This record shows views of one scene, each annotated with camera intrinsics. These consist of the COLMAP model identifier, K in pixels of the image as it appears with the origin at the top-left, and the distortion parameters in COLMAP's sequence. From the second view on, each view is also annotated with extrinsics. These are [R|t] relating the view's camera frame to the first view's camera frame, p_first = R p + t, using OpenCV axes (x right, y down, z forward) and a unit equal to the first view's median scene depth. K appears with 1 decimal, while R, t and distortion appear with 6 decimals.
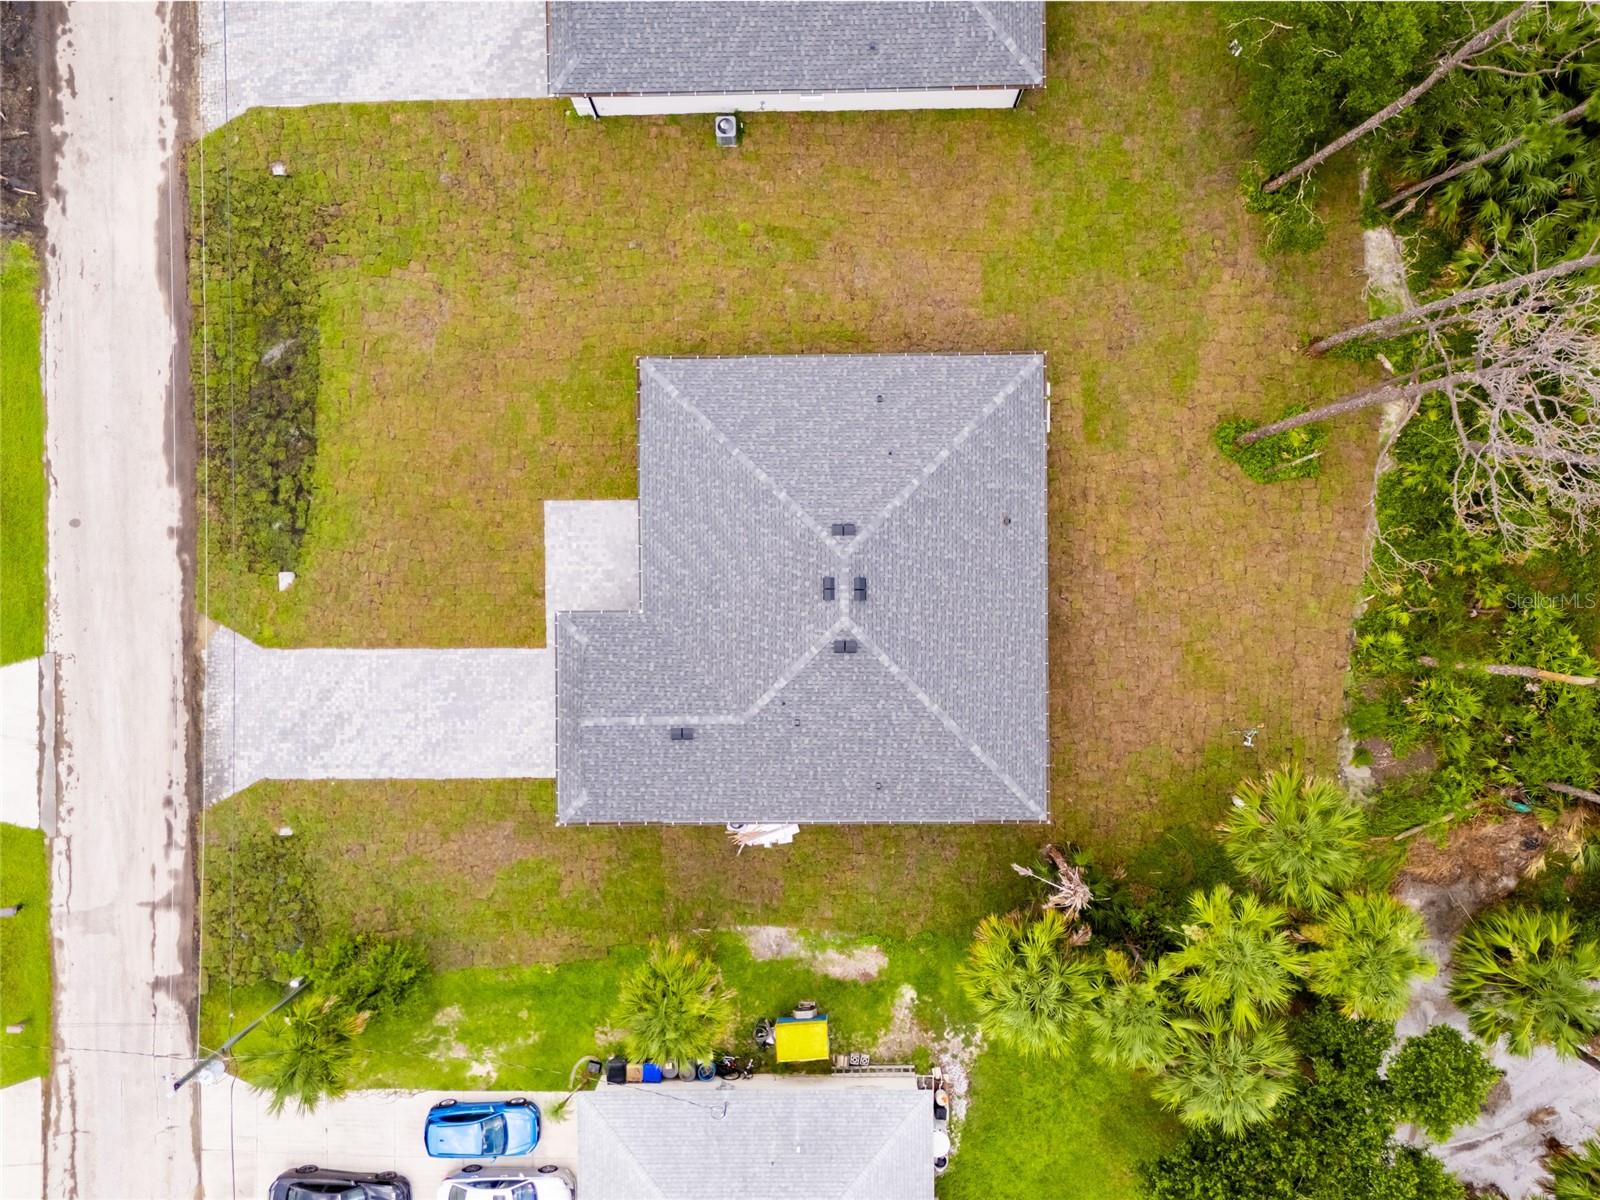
lens RADIAL K [[1228.5, 0, 798.7], [0, 1228.5, 617.3], [0, 0, 1]] dist [0.054614, -0.046868]
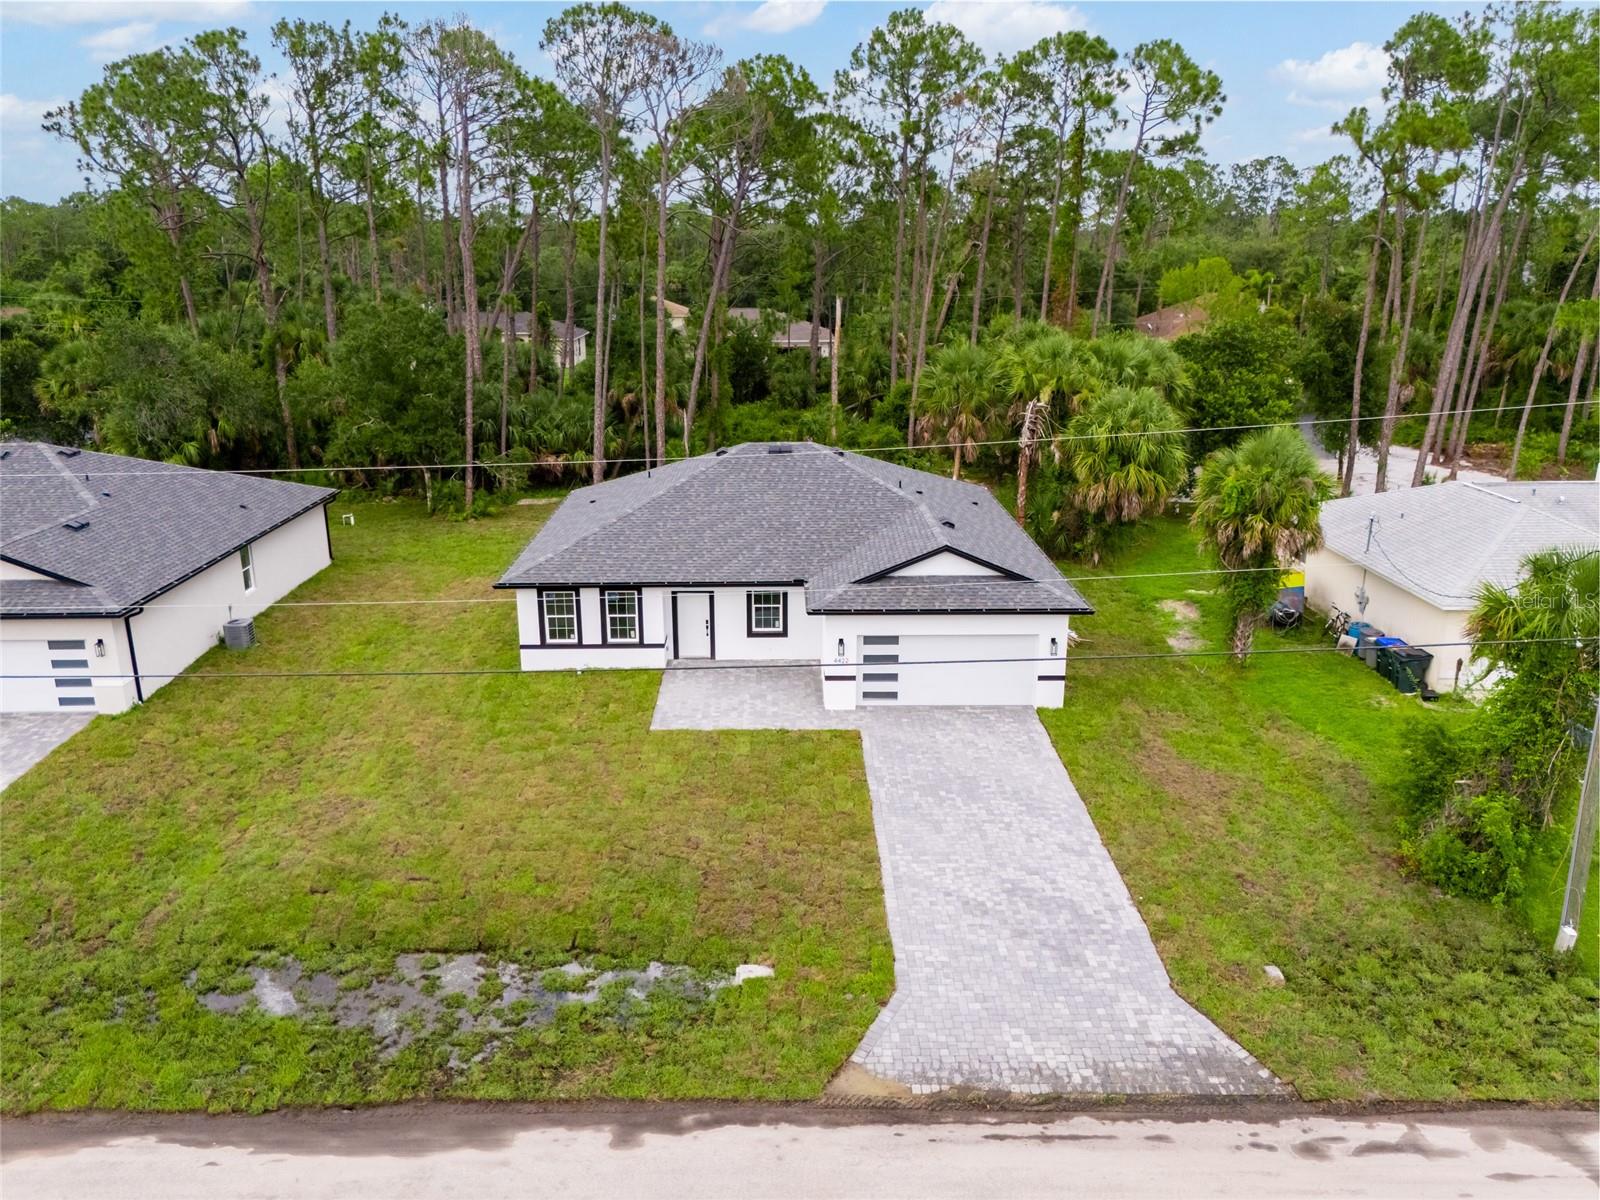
lens RADIAL K [[1228.5, 0, 777.8], [0, 1228.5, 624.8], [0, 0, 1]] dist [0.054614, -0.046868]
pose [[0.007045, -0.283038, 0.959083, -0.848355], [0.999918, -0.008251, -0.009780, -0.014101], [0.010682, 0.959073, 0.282957, 0.736947]]
